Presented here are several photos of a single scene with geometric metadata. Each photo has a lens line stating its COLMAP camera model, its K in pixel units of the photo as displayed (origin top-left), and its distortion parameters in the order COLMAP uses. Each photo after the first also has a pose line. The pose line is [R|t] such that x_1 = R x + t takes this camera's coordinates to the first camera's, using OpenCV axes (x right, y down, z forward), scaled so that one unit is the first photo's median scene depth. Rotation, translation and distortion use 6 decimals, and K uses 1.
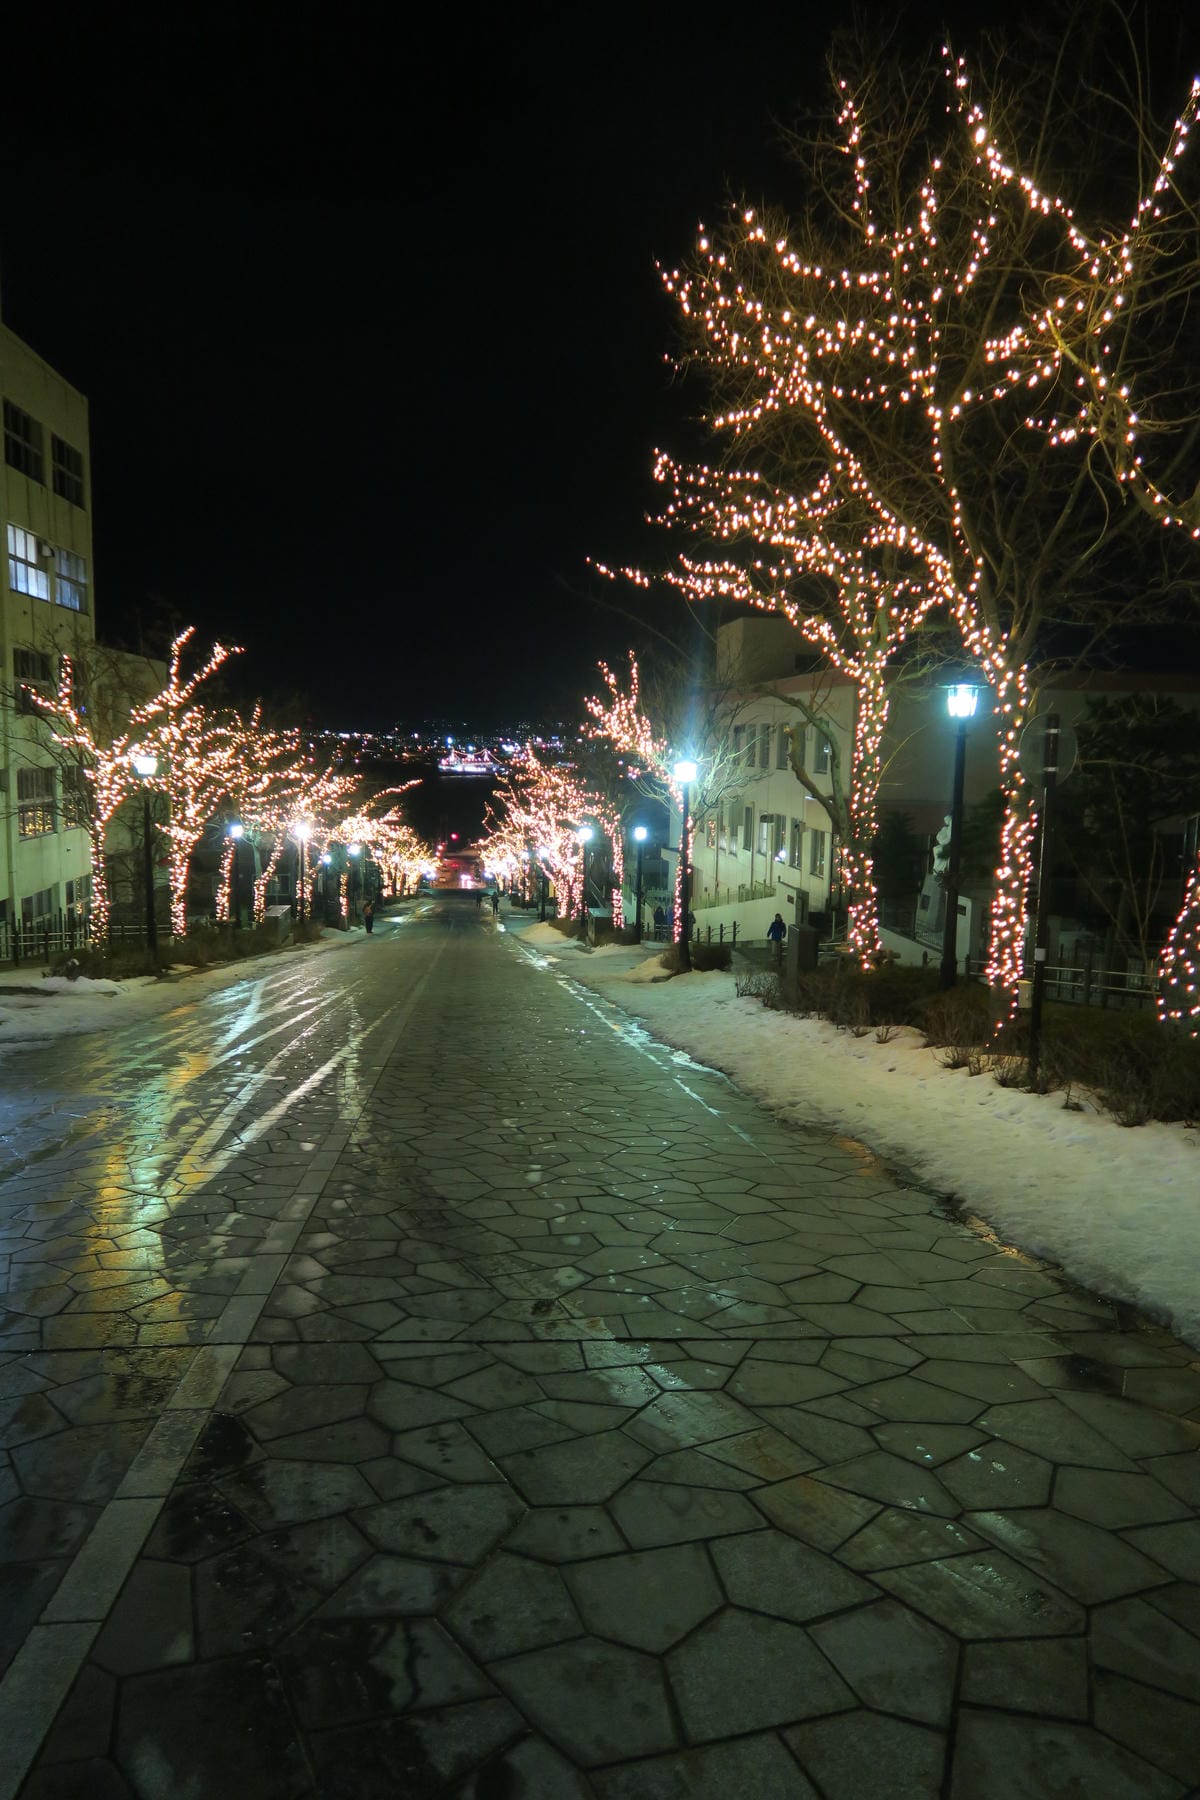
lens RADIAL K [[1285.7, 0, 604.7], [0, 1285.7, 901.1], [0, 0, 1]] dist [0.014274, 0.004435]
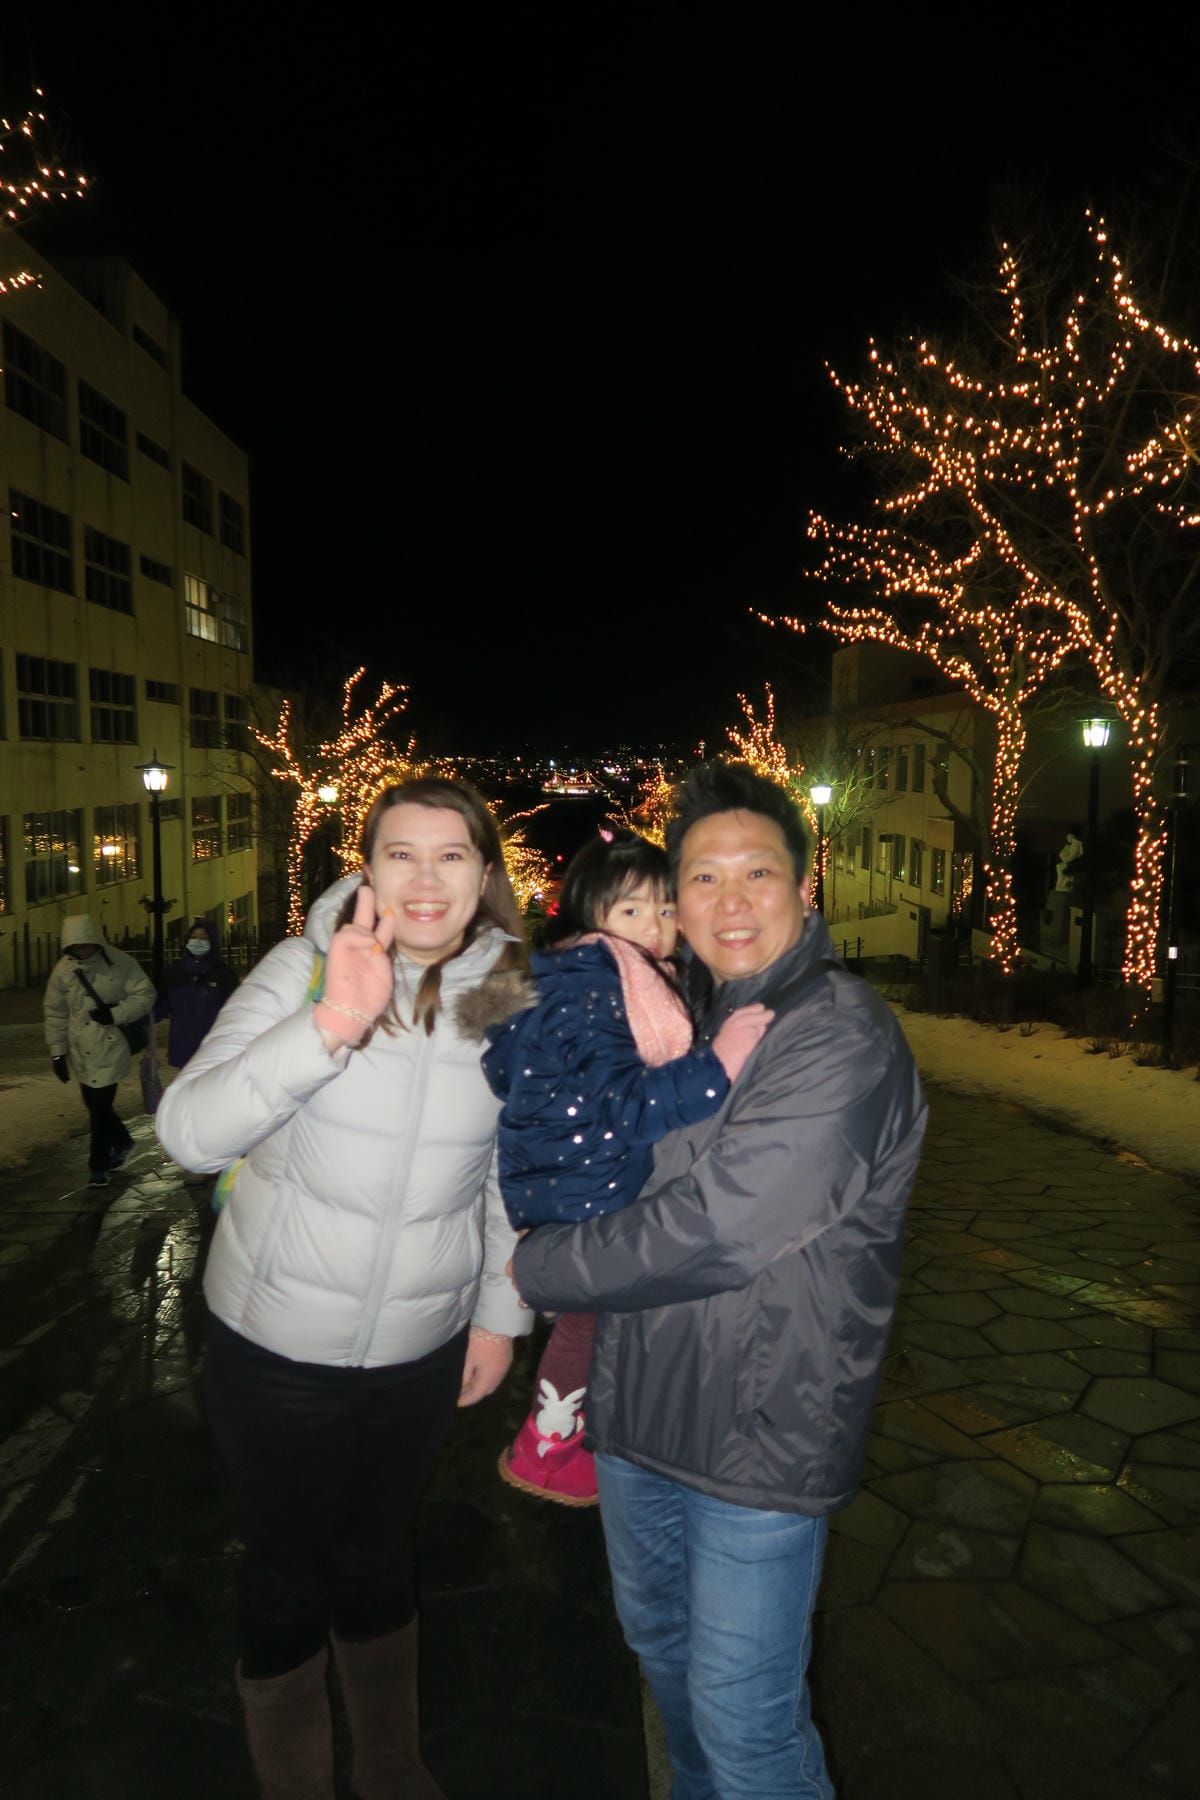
lens RADIAL K [[1285.7, 0, 614.1], [0, 1285.7, 901.7], [0, 0, 1]] dist [0.014274, 0.004435]
pose [[0.997441, -0.004000, -0.071381, -0.064527], [0.002860, 0.999867, -0.016063, 0.009696], [0.071435, 0.015817, 0.997320, -0.157082]]
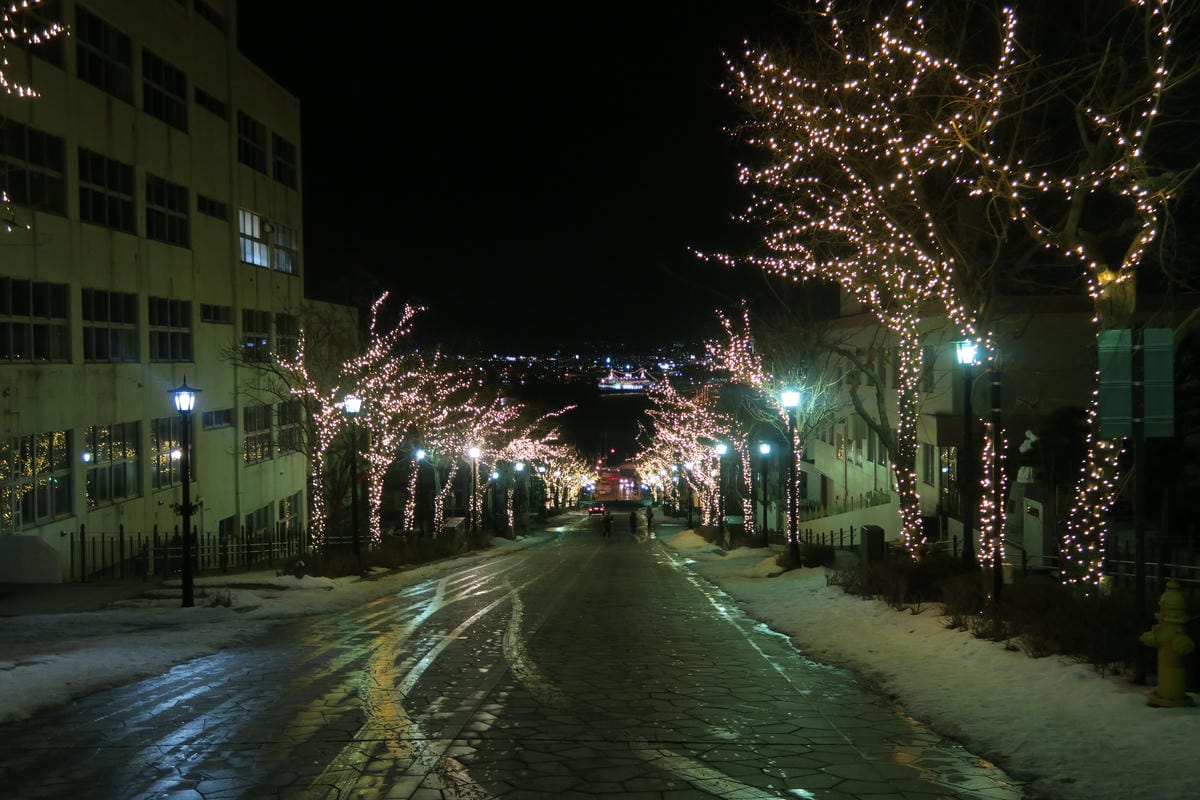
lens RADIAL K [[1232.4, 0, 610.2], [0, 1232.4, 405.0], [0, 0, 1]] dist [0.047569, 0.000000]
pose [[0.992624, -0.024974, -0.118631, 0.064792], [0.014698, 0.996125, -0.086715, 0.003136], [0.120337, 0.084332, 0.989145, -0.297783]]
